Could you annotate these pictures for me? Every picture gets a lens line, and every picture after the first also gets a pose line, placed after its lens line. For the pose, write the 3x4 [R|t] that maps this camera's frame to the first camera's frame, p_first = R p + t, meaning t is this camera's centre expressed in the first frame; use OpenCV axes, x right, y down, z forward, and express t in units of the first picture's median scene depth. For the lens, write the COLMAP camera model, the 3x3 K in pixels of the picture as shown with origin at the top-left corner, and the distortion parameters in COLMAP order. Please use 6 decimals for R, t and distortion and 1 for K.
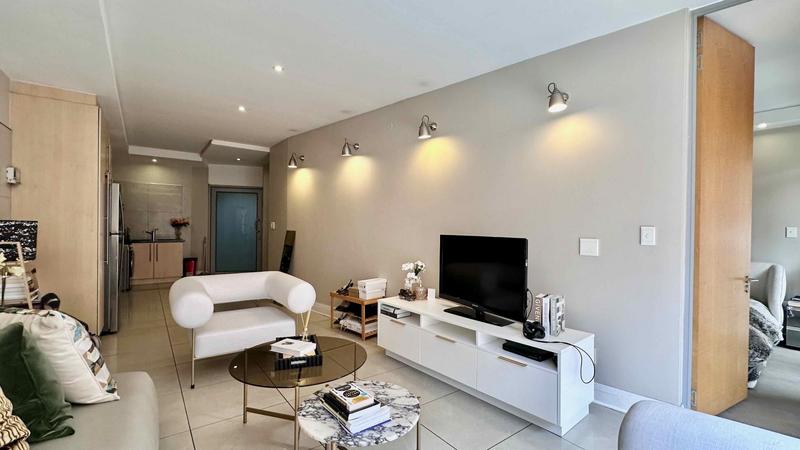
lens RADIAL K [[345.5, 0, 398.8], [0, 345.5, 225.8], [0, 0, 1]] dist [0.001719, 0.000073]
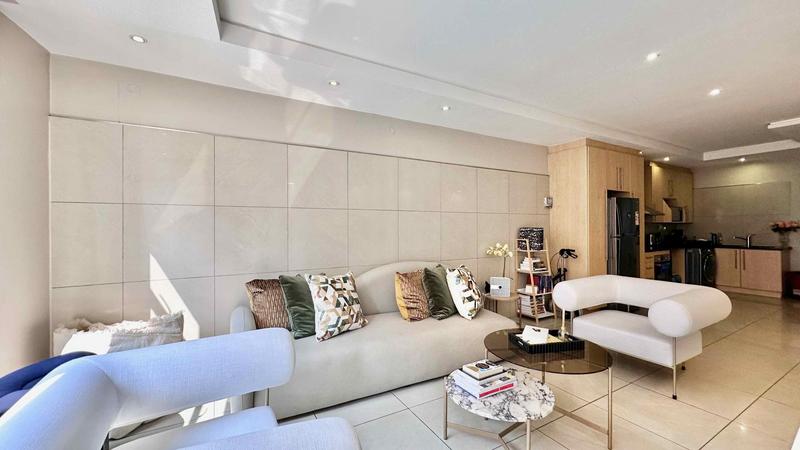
lens RADIAL K [[312.4, 0, 397.0], [0, 312.4, 227.9], [0, 0, 1]] dist [-0.007493, -0.000010]
pose [[-0.122377, -0.008554, -0.992447, 0.524232], [-0.001223, 0.999963, -0.008468, 0.000742], [0.992483, 0.000178, -0.122383, 0.432253]]
